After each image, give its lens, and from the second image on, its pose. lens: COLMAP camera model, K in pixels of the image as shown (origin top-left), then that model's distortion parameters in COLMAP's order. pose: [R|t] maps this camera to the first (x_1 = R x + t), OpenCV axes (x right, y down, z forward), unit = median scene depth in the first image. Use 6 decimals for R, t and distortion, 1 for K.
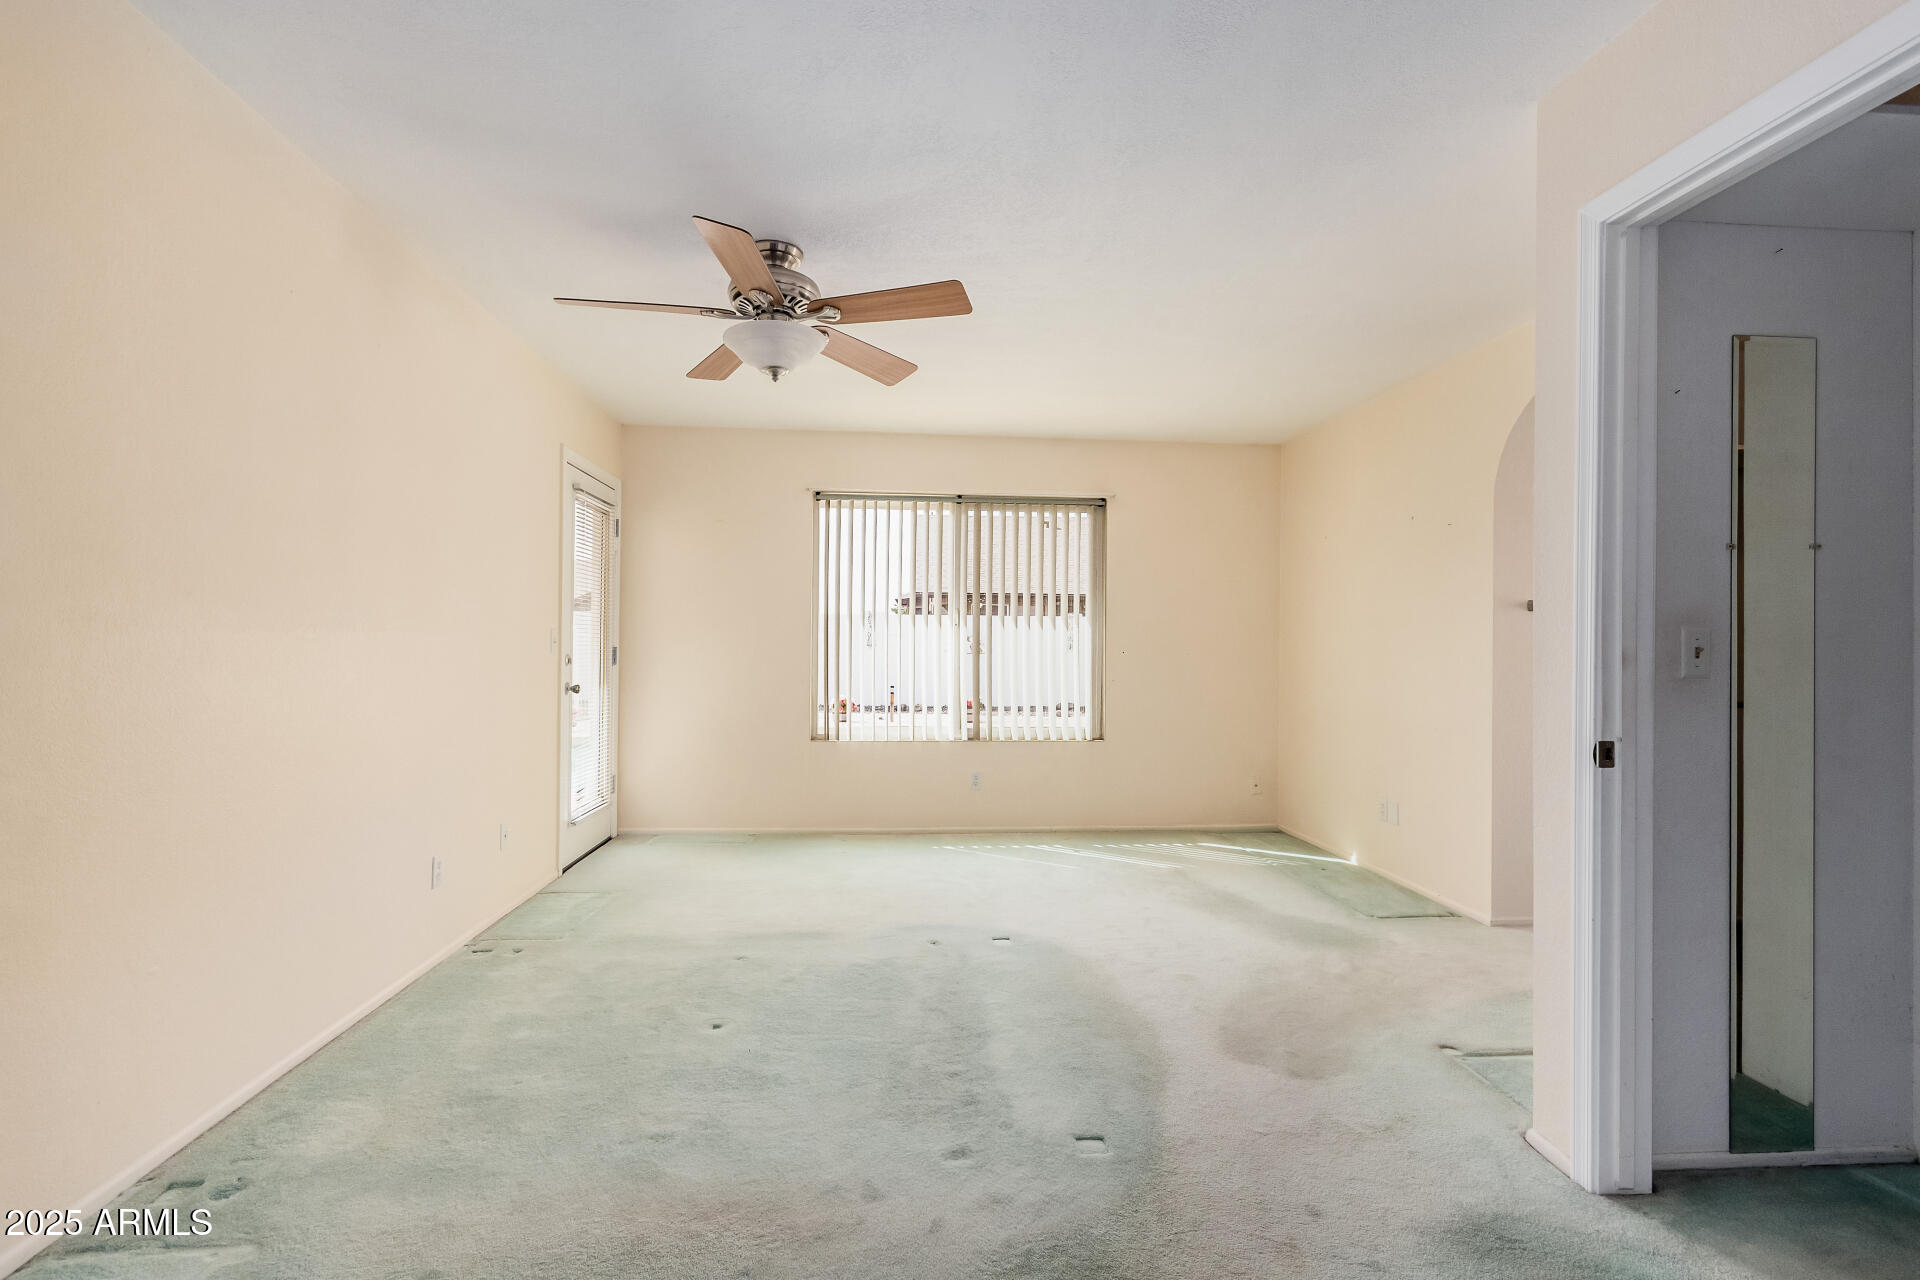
lens RADIAL K [[897.0, 0, 960.0], [0, 897.0, 640.0], [0, 0, 1]] dist [0.000902, 0.000159]
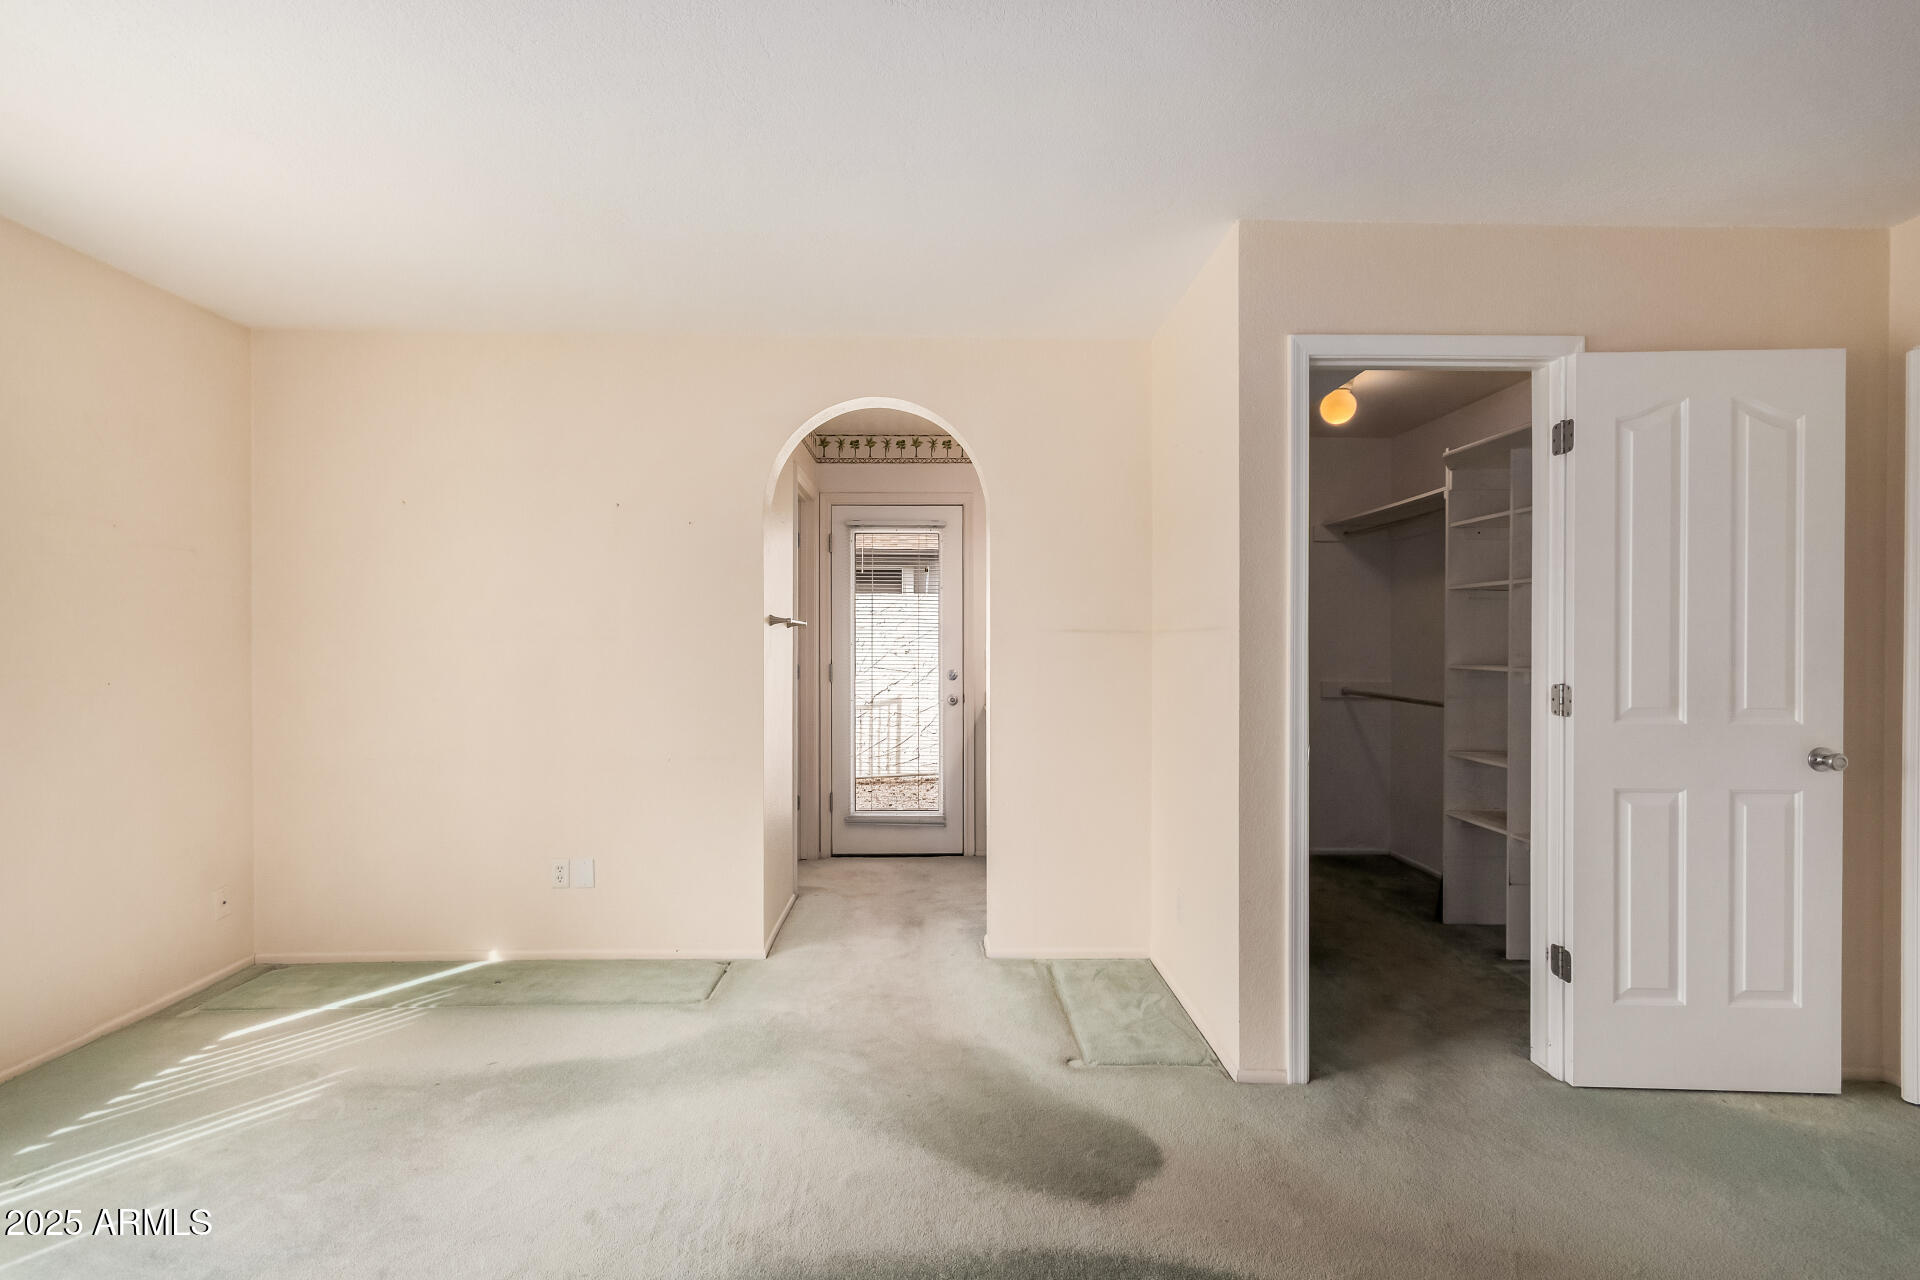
lens RADIAL K [[897.0, 0, 960.0], [0, 897.0, 640.0], [0, 0, 1]] dist [0.000902, 0.000159]
pose [[0.086562, -0.007537, 0.996218, -0.332006], [-0.005105, 0.999955, 0.008009, -0.028965], [-0.996233, -0.005779, 0.086520, 0.697076]]
